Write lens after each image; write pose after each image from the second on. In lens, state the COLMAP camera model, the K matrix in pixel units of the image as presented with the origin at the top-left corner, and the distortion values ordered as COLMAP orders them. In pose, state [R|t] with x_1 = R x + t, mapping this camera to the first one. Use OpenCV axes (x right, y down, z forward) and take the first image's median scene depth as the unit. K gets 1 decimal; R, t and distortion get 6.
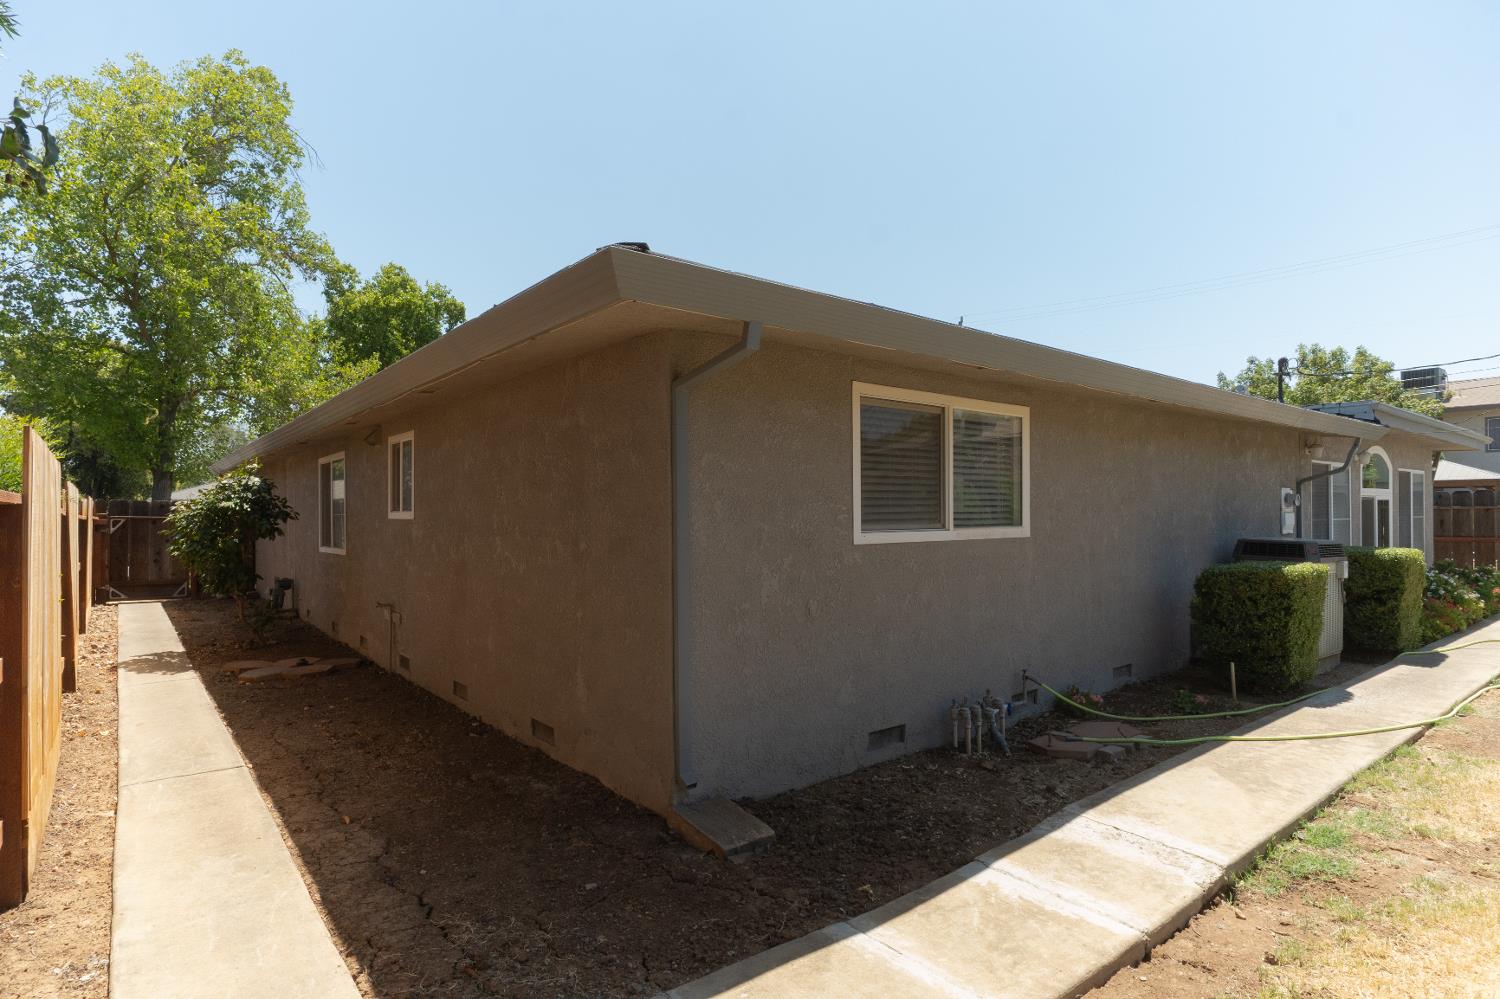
lens RADIAL K [[804.6, 0, 751.6], [0, 804.6, 506.7], [0, 0, 1]] dist [-0.056099, 0.048450]
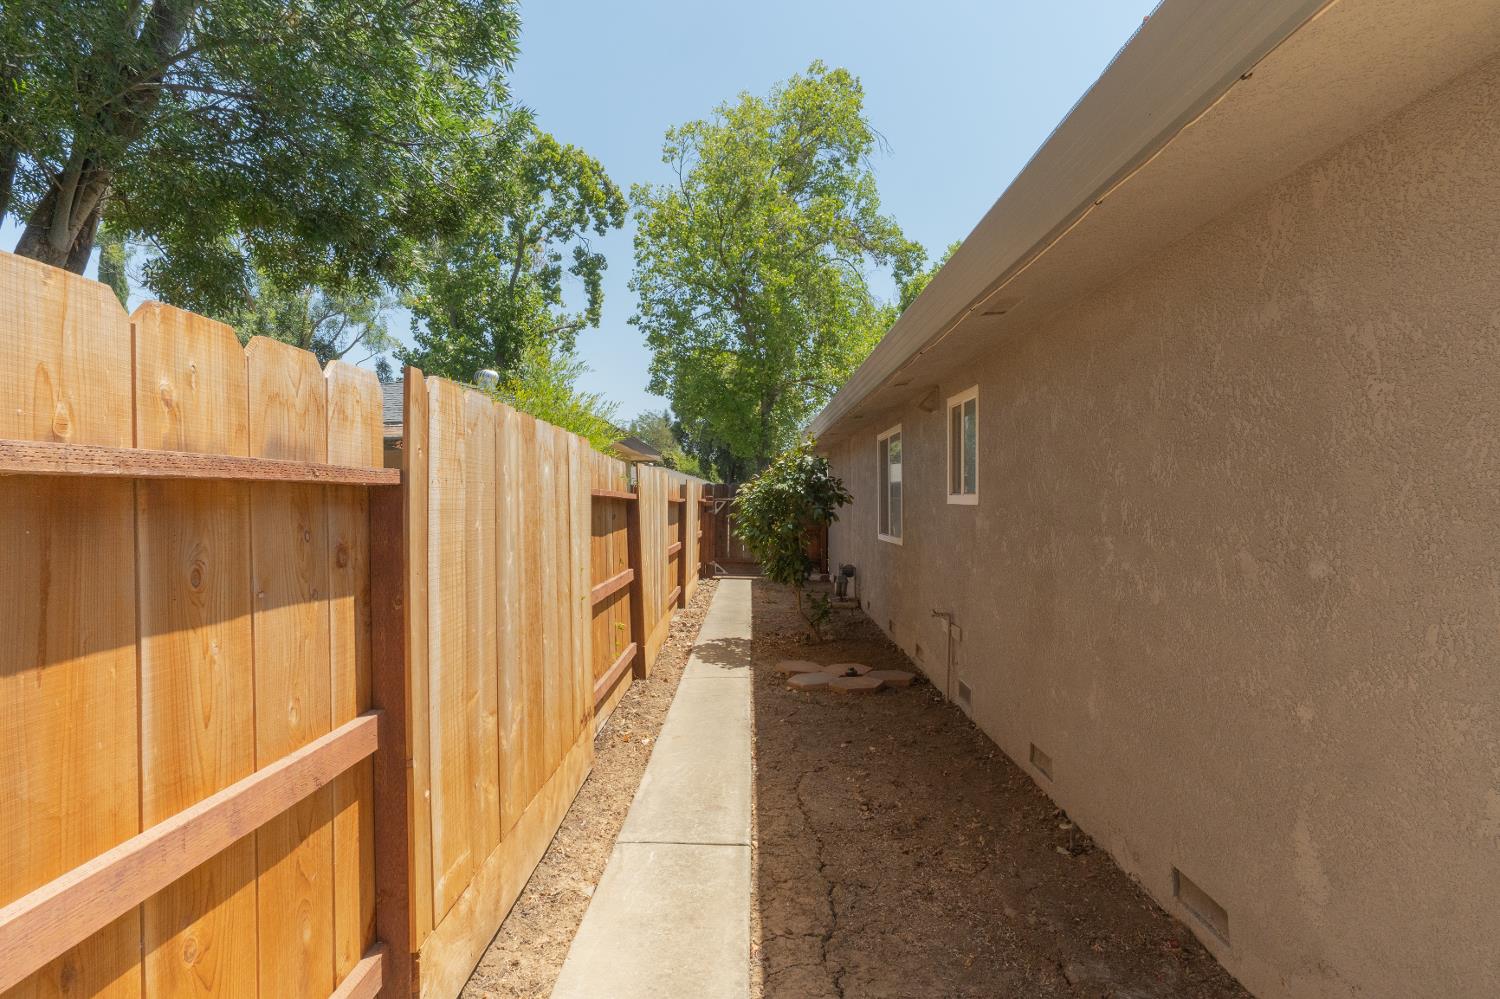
lens RADIAL K [[804.6, 0, 751.6], [0, 804.6, 506.7], [0, 0, 1]] dist [-0.056099, 0.048450]
pose [[0.776450, 0.009529, -0.630107, -0.085577], [0.004645, 0.999772, 0.020843, 0.000623], [0.630162, -0.019111, 0.776229, 0.210739]]
